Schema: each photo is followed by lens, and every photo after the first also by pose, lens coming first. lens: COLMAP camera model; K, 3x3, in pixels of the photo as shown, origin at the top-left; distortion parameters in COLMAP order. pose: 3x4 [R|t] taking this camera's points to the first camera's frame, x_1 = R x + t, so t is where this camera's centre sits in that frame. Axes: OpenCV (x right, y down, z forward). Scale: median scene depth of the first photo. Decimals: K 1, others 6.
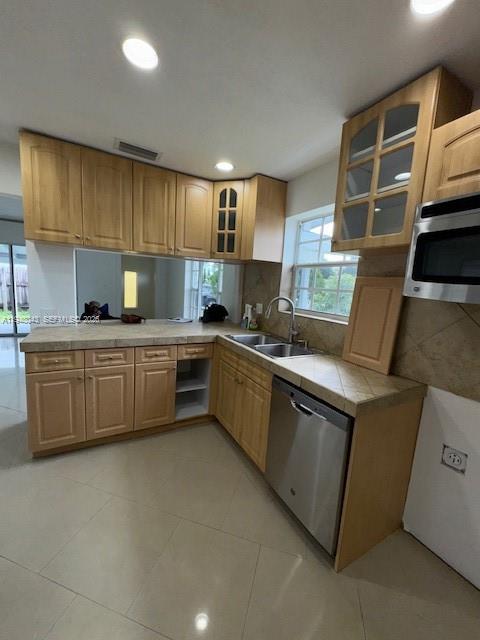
lens RADIAL K [[255.1, 0, 240.0], [0, 255.1, 320.0], [0, 0, 1]] dist [-0.002905, -0.000150]
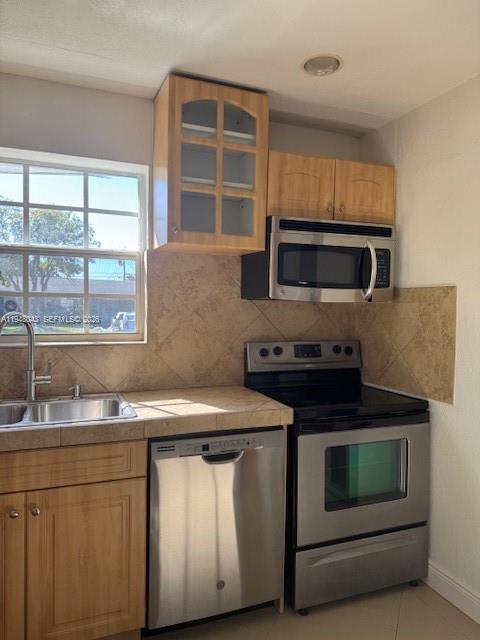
lens RADIAL K [[458.5, 0, 240.0], [0, 458.5, 320.0], [0, 0, 1]] dist [0.096910, -0.081792]
pose [[0.145533, -0.104824, 0.983785, -1.007039], [0.133871, 0.987313, 0.085396, -0.151823], [-0.980254, 0.119273, 0.157720, 0.671223]]
